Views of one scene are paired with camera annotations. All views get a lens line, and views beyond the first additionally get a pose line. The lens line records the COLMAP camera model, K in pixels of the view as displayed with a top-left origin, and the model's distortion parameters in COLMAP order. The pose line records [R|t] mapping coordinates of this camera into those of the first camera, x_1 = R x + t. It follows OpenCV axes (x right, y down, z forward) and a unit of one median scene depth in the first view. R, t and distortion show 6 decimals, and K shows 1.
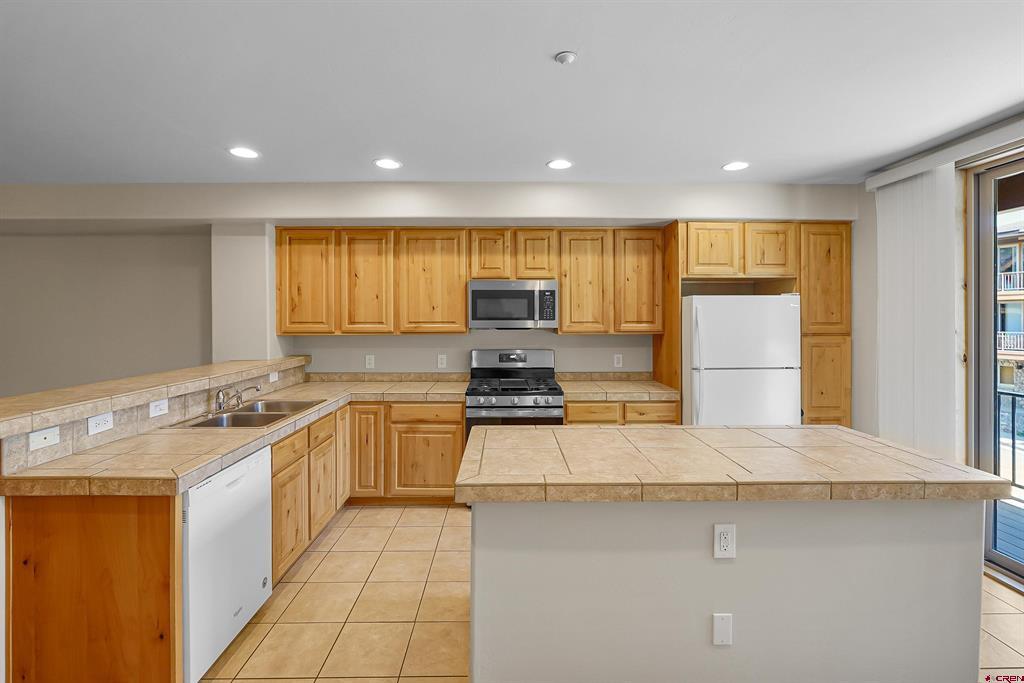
lens RADIAL K [[450.3, 0, 514.0], [0, 450.3, 317.8], [0, 0, 1]] dist [-0.009951, 0.000405]
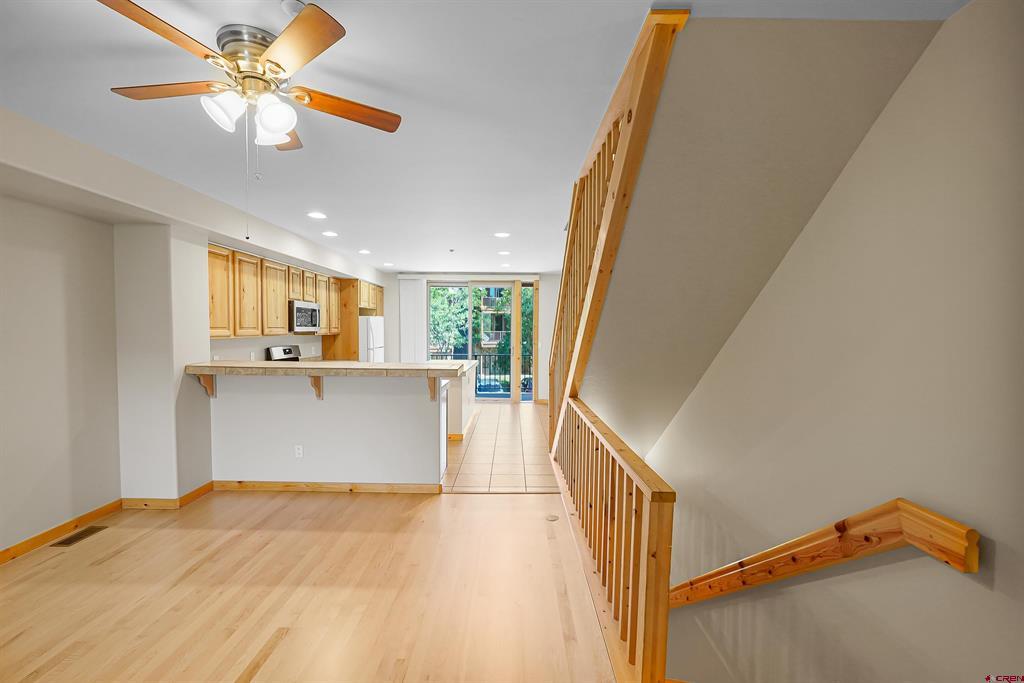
lens RADIAL K [[432.3, 0, 512.0], [0, 432.3, 341.5], [0, 0, 1]] dist [-0.001266, 0.000159]
pose [[0.015391, -0.027532, 0.999502, -1.542744], [-0.010313, 0.999563, 0.027693, 0.008011], [-0.999828, -0.010734, 0.015100, 0.234382]]
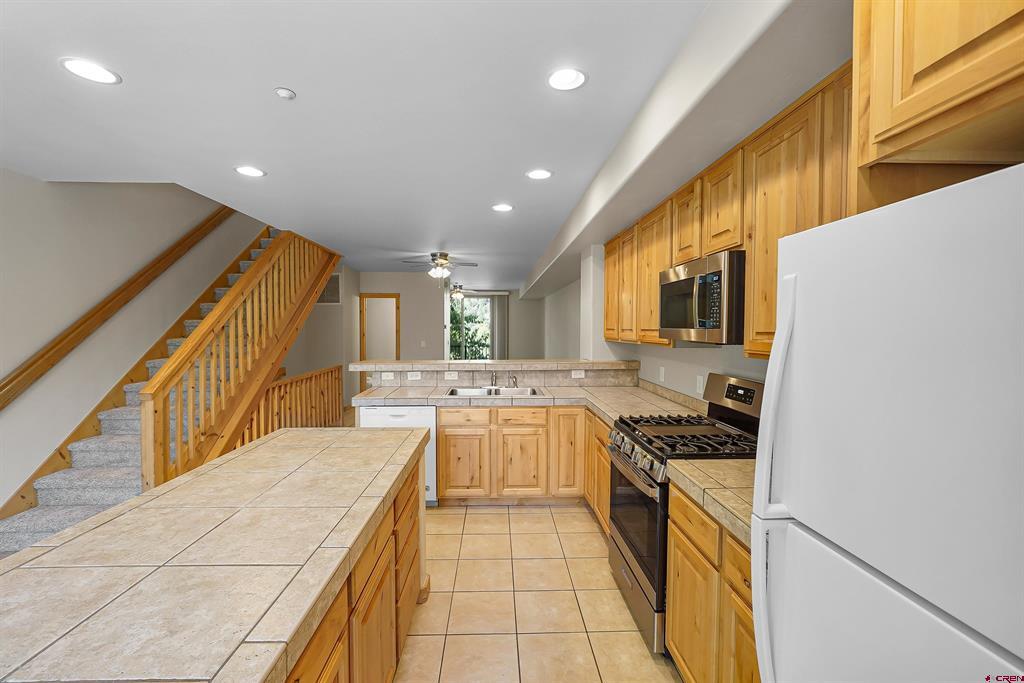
lens RADIAL K [[441.9, 0, 506.5], [0, 441.9, 342.3], [0, 0, 1]] dist [-0.002231, -0.000003]
pose [[0.008864, 0.037259, -0.999266, 0.592411], [0.000367, 0.999305, 0.037264, 0.002309], [0.999961, -0.000697, 0.008844, 0.740238]]
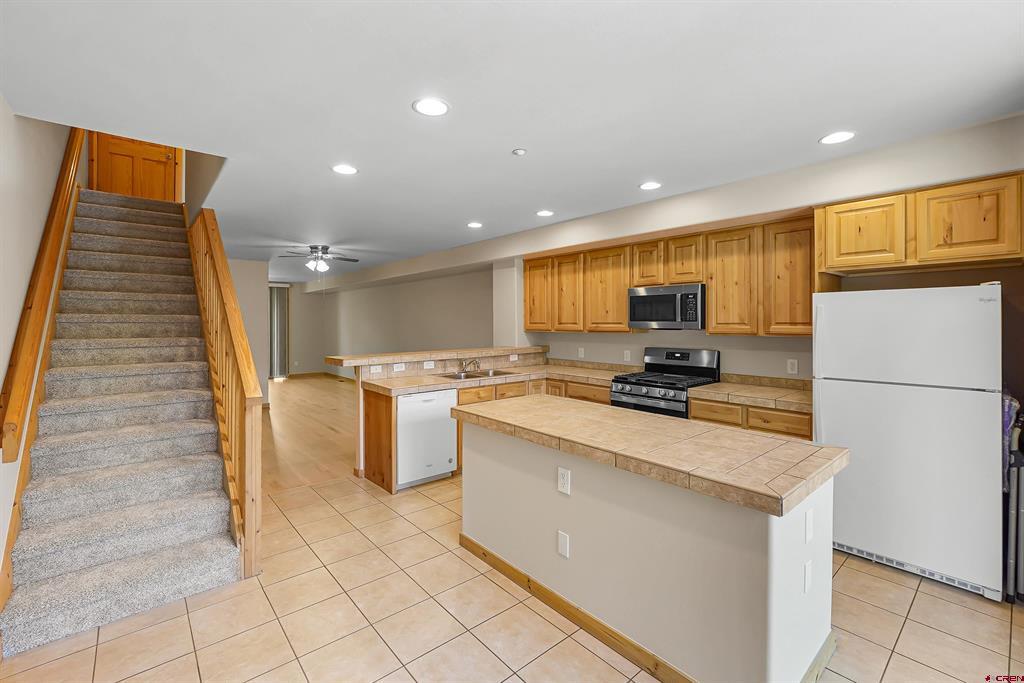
lens RADIAL K [[448.9, 0, 512.4], [0, 448.9, 323.1], [0, 0, 1]] dist [-0.002376, 0.000989]
pose [[0.639322, 0.002669, -0.768935, 0.615275], [0.003271, 0.999975, 0.006191, 0.001254], [0.768932, -0.006473, 0.639297, -0.002405]]
